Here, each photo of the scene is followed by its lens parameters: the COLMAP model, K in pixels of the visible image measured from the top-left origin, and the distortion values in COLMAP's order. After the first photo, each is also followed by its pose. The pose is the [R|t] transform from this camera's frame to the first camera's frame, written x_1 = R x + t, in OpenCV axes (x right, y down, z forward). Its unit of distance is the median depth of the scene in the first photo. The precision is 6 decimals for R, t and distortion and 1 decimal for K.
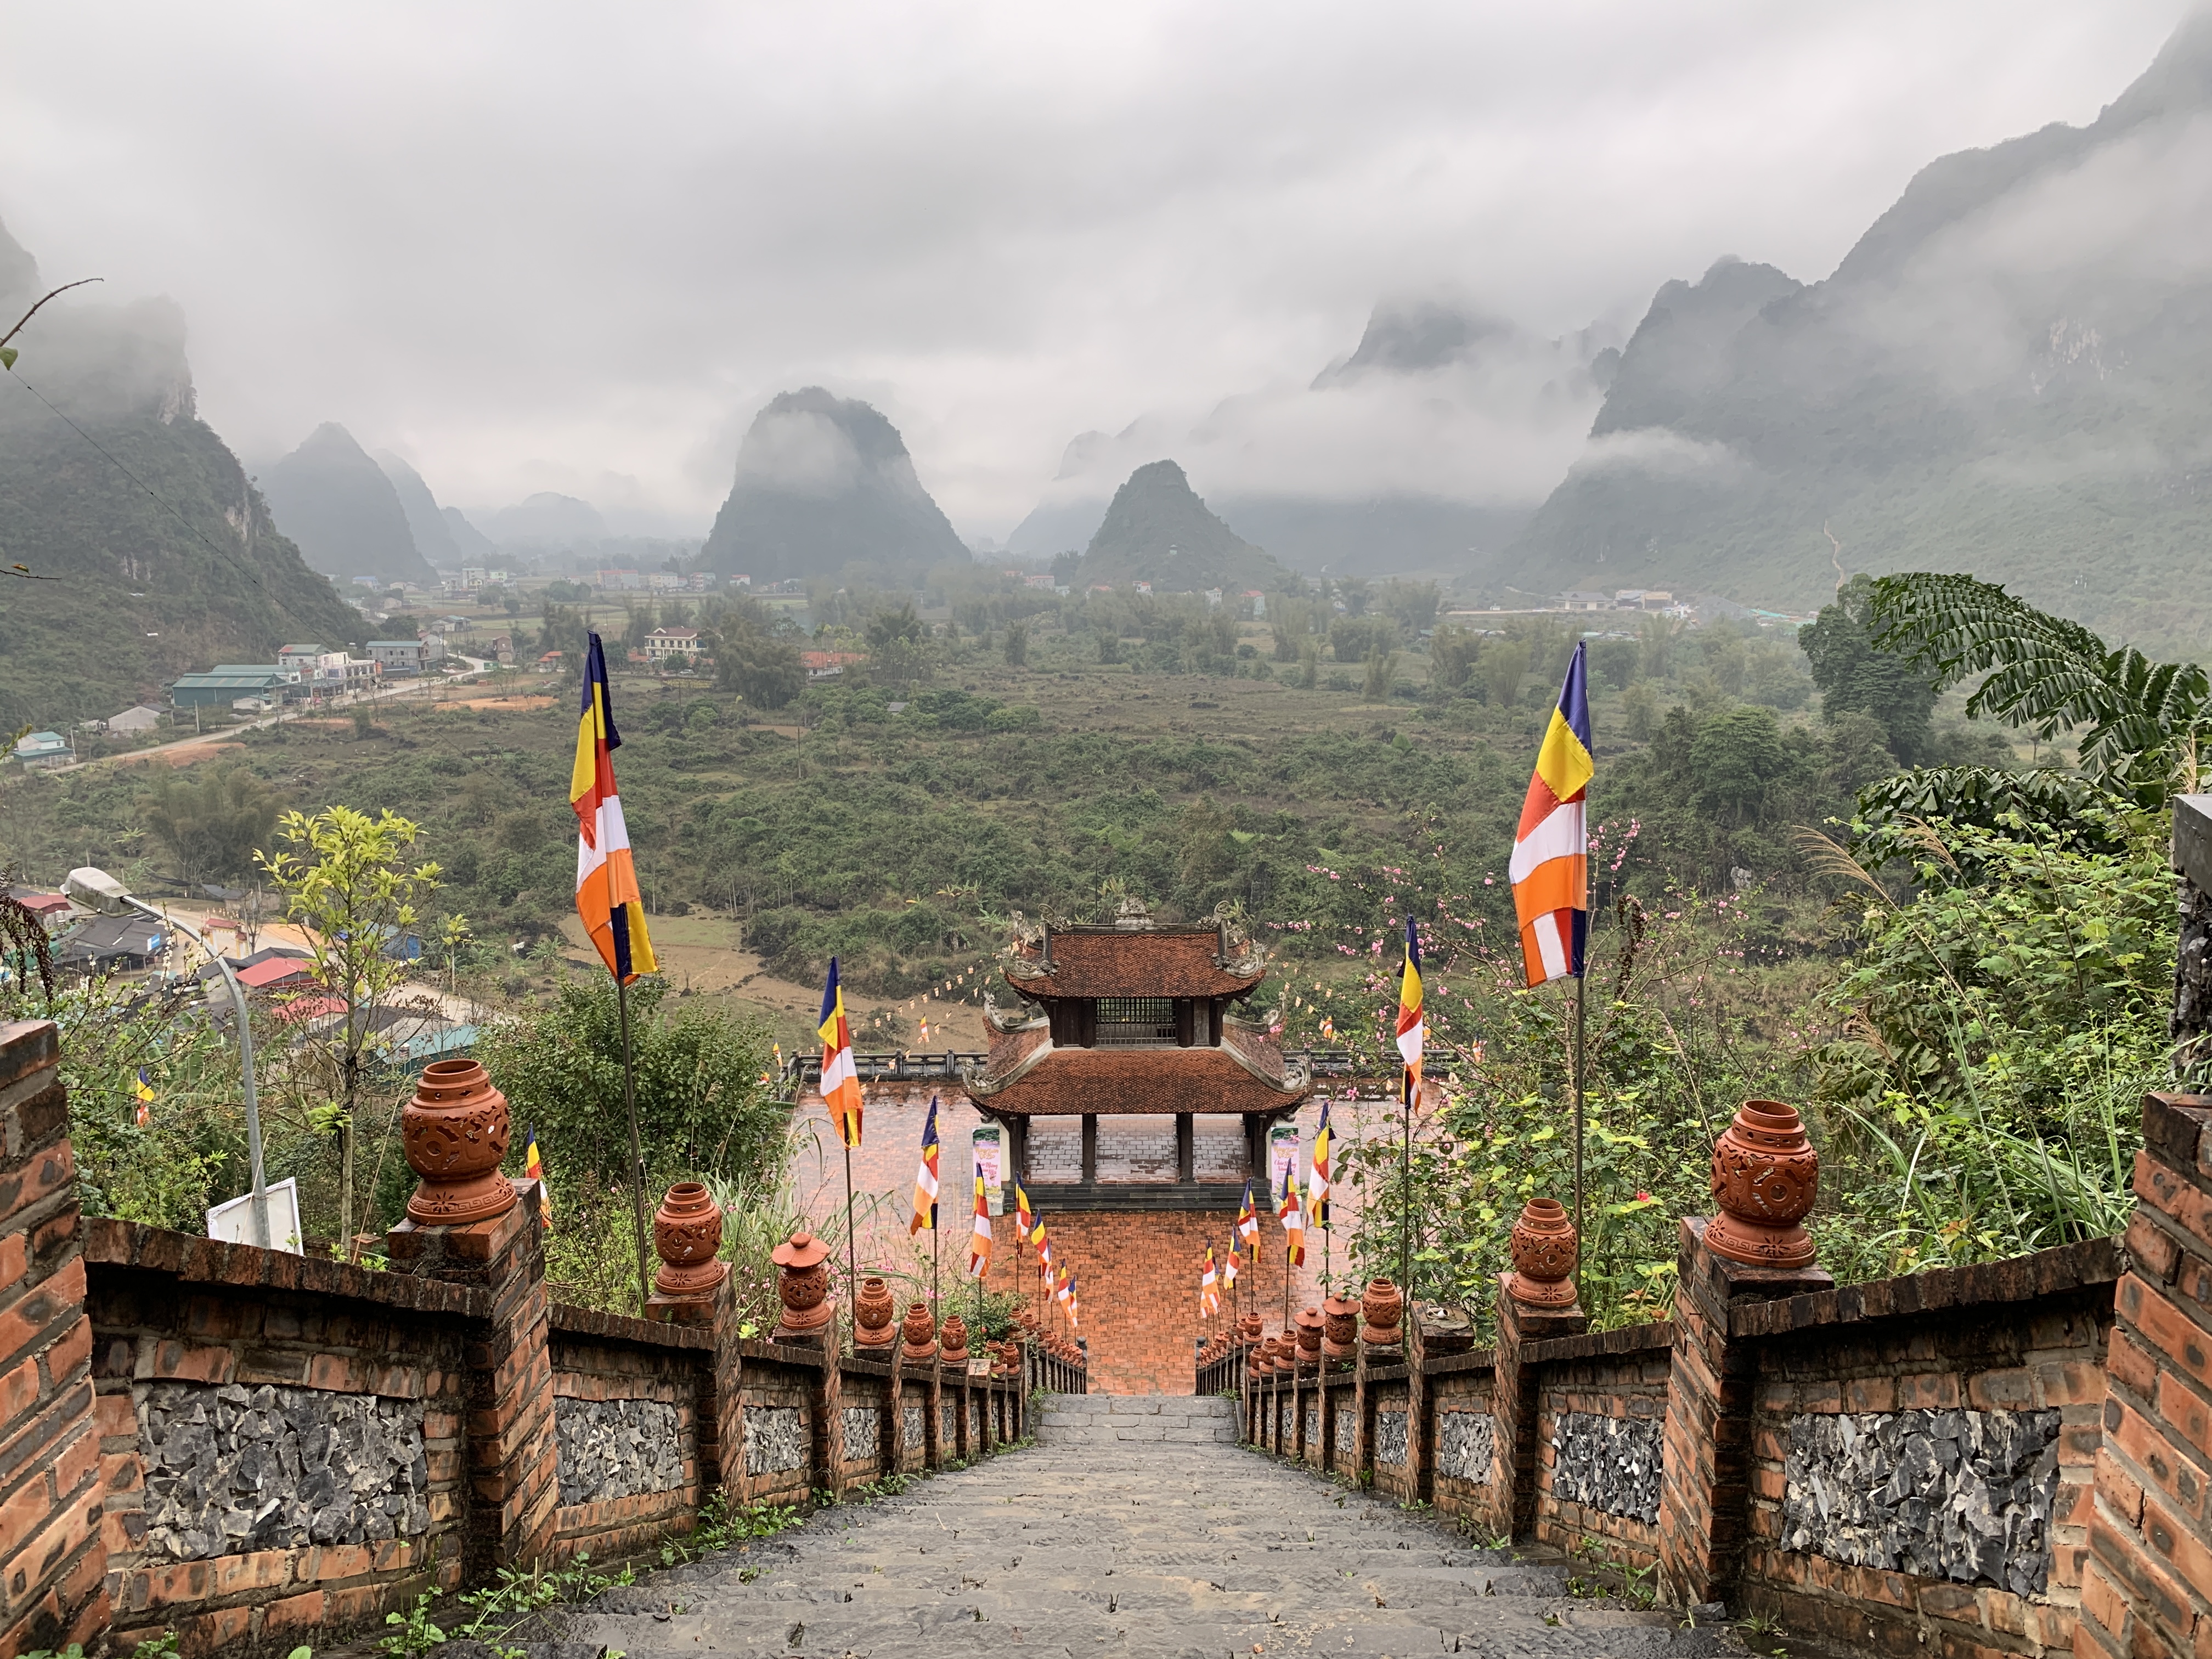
lens RADIAL K [[1664.7, 0, 1103.3], [0, 1664.7, 805.1], [0, 0, 1]] dist [0.106676, -0.239742]
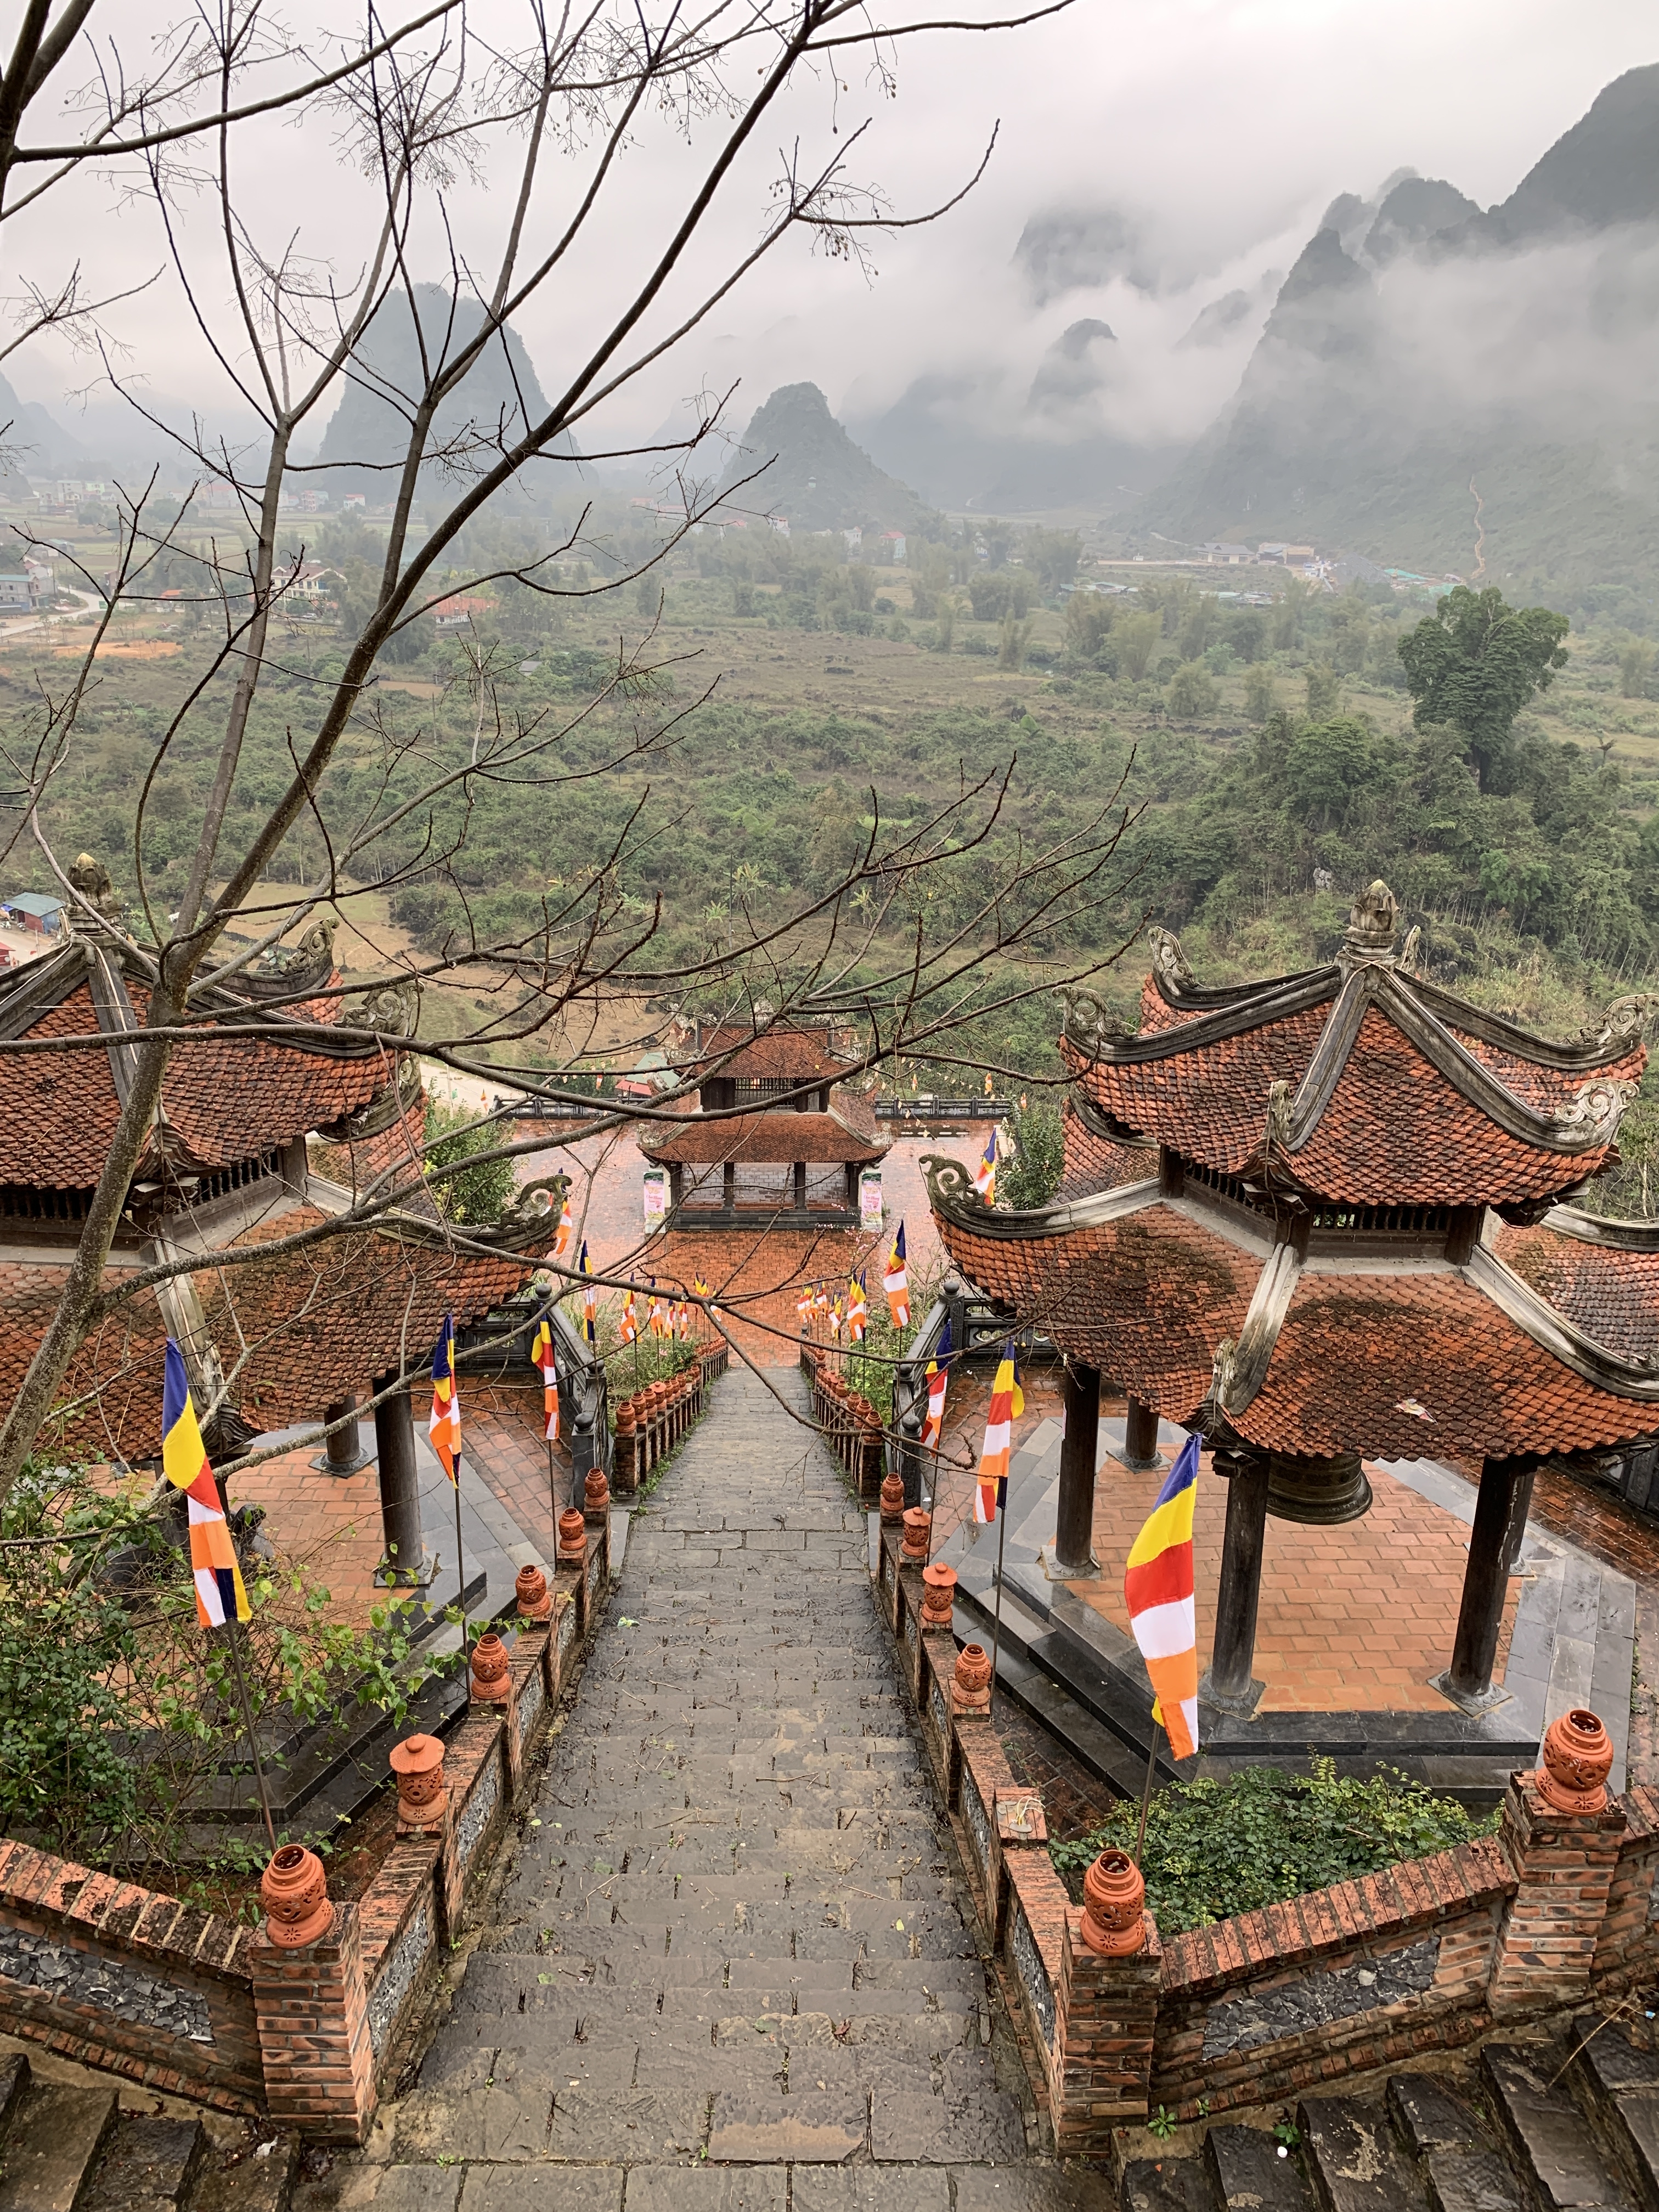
lens RADIAL K [[1670.8, 0, 829.5], [0, 1670.8, 1106.0], [0, 0, 1]] dist [0.053370, -0.141537]
pose [[0.998301, 0.009239, 0.057534, -0.001080], [-0.021188, 0.977319, 0.210712, -0.027496], [-0.054282, -0.211573, 0.975854, -0.060018]]
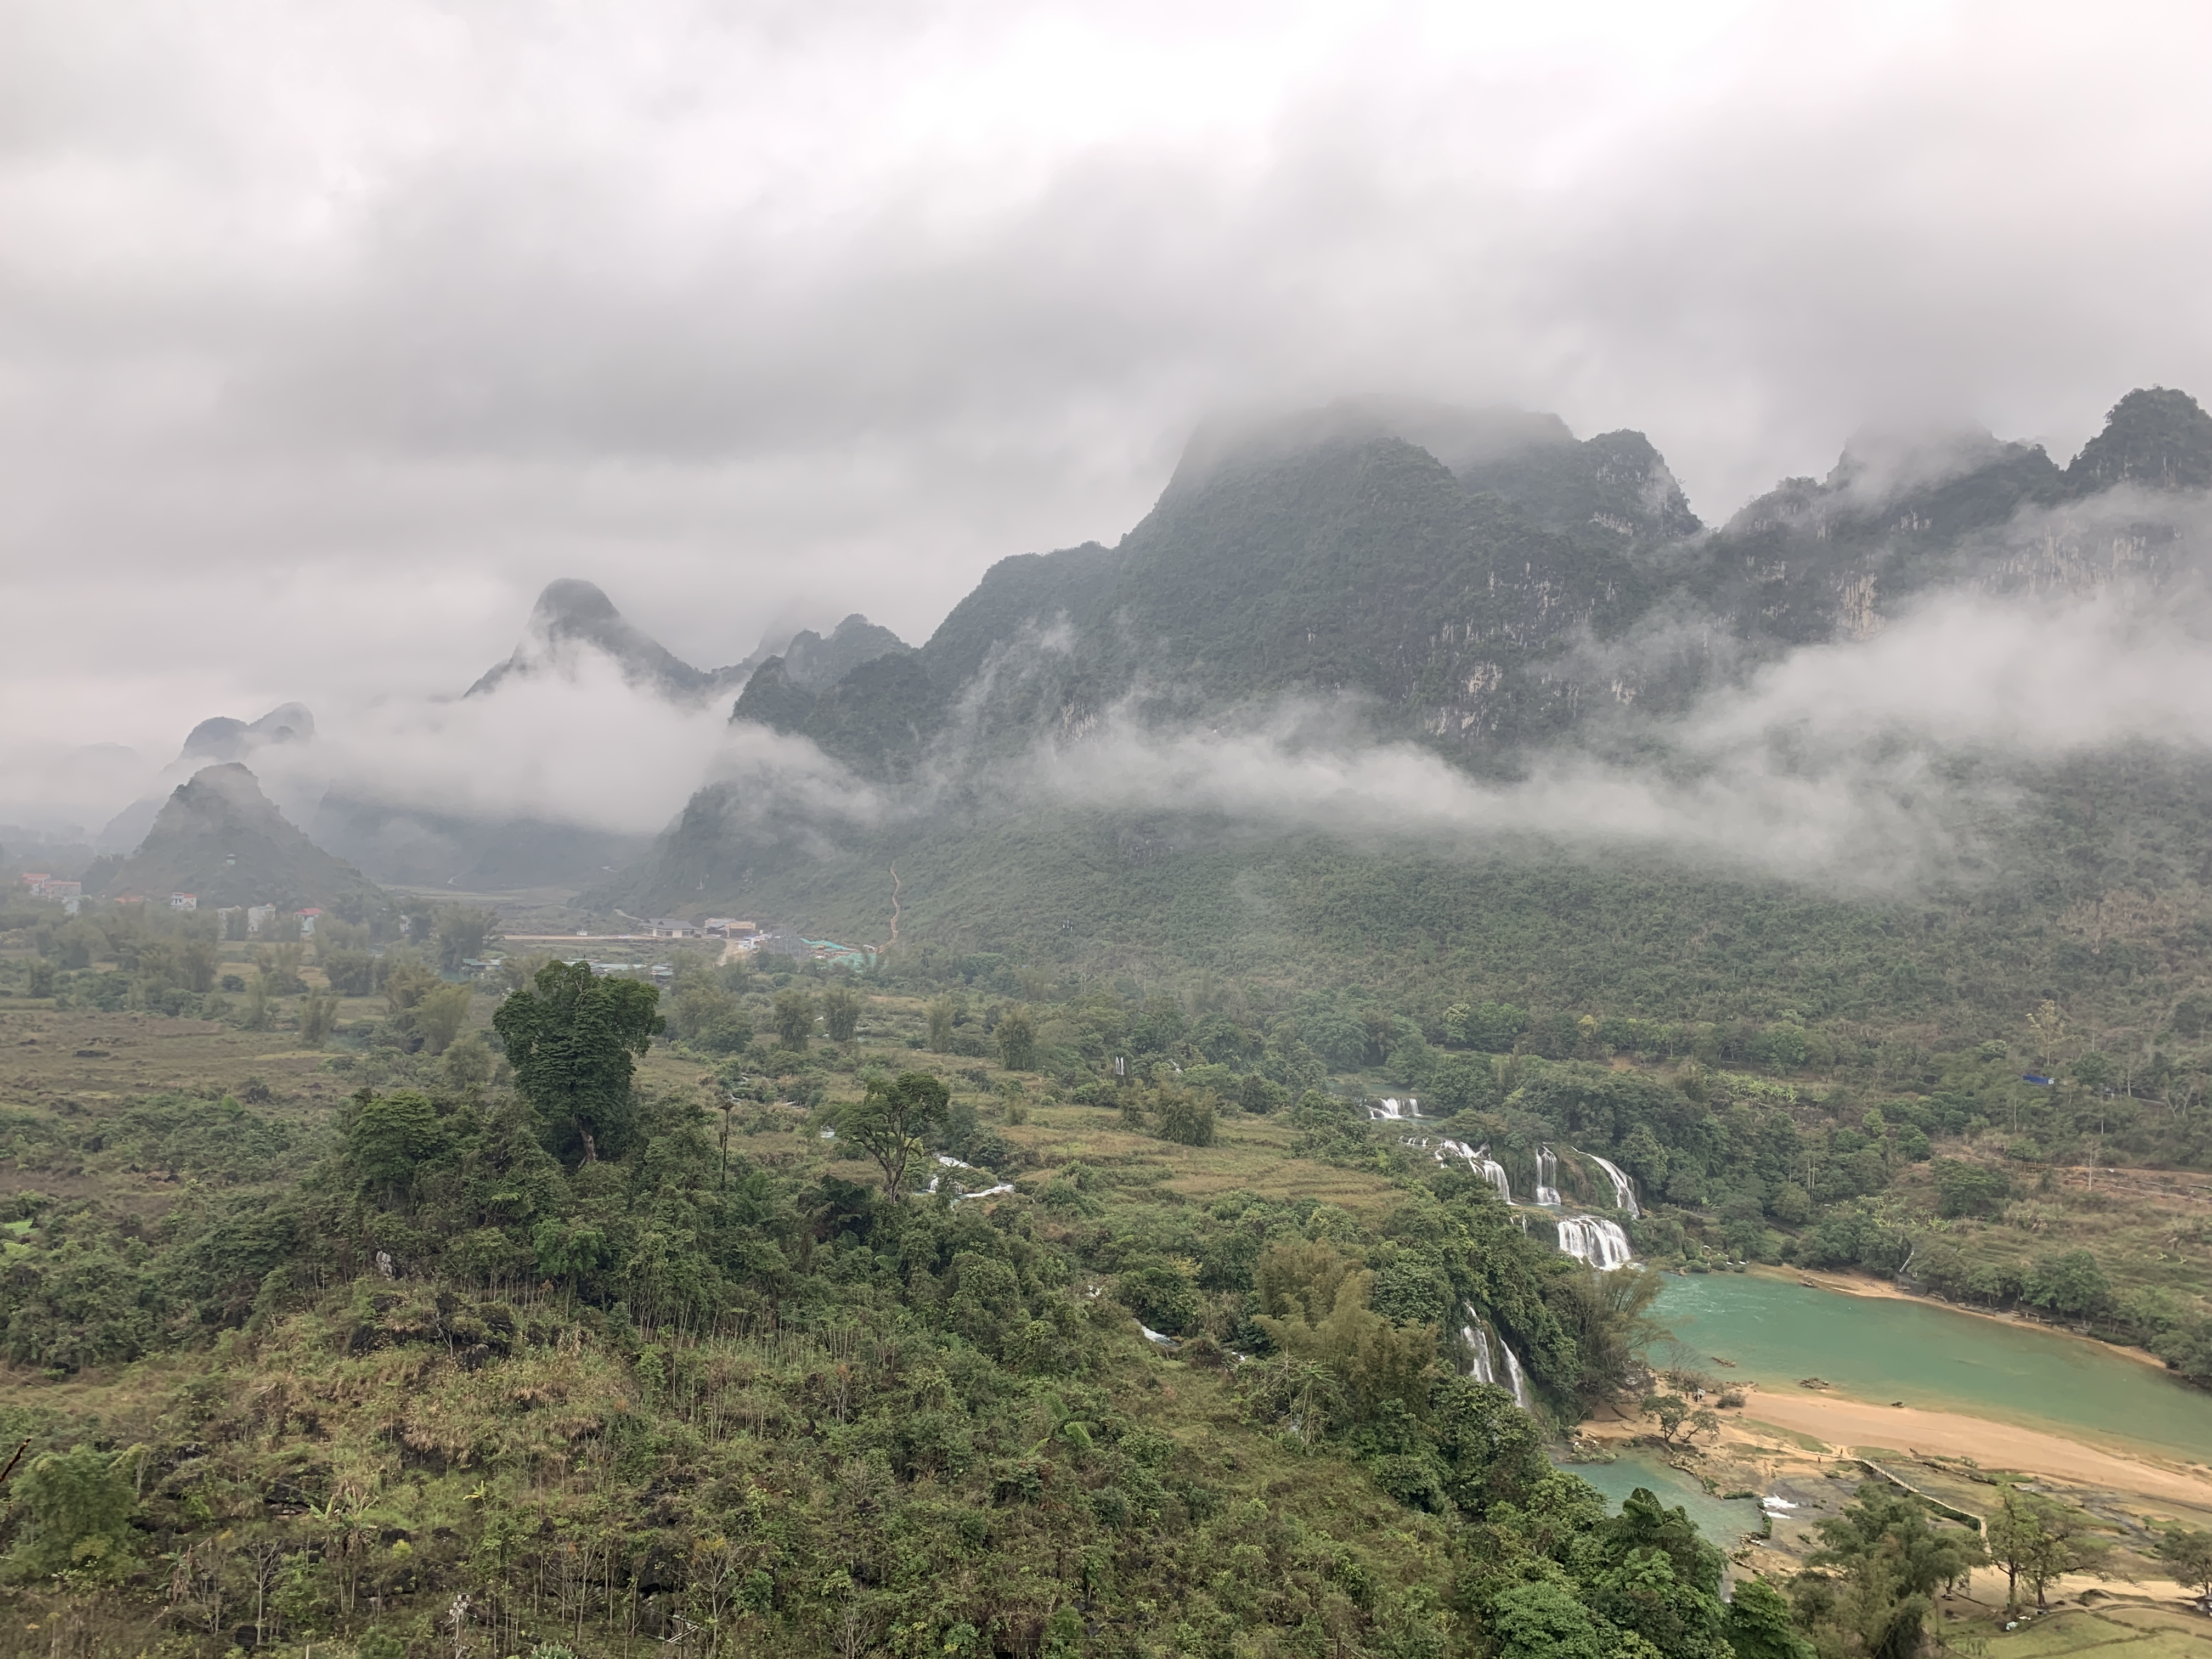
lens RADIAL K [[1670.8, 0, 1112.3], [0, 1670.8, 841.4], [0, 0, 1]] dist [0.053370, -0.141537]
pose [[0.891926, 0.046231, 0.449811, 0.239181], [0.026979, 0.987547, -0.154996, -0.030515], [-0.451375, 0.150381, 0.879572, -0.101236]]
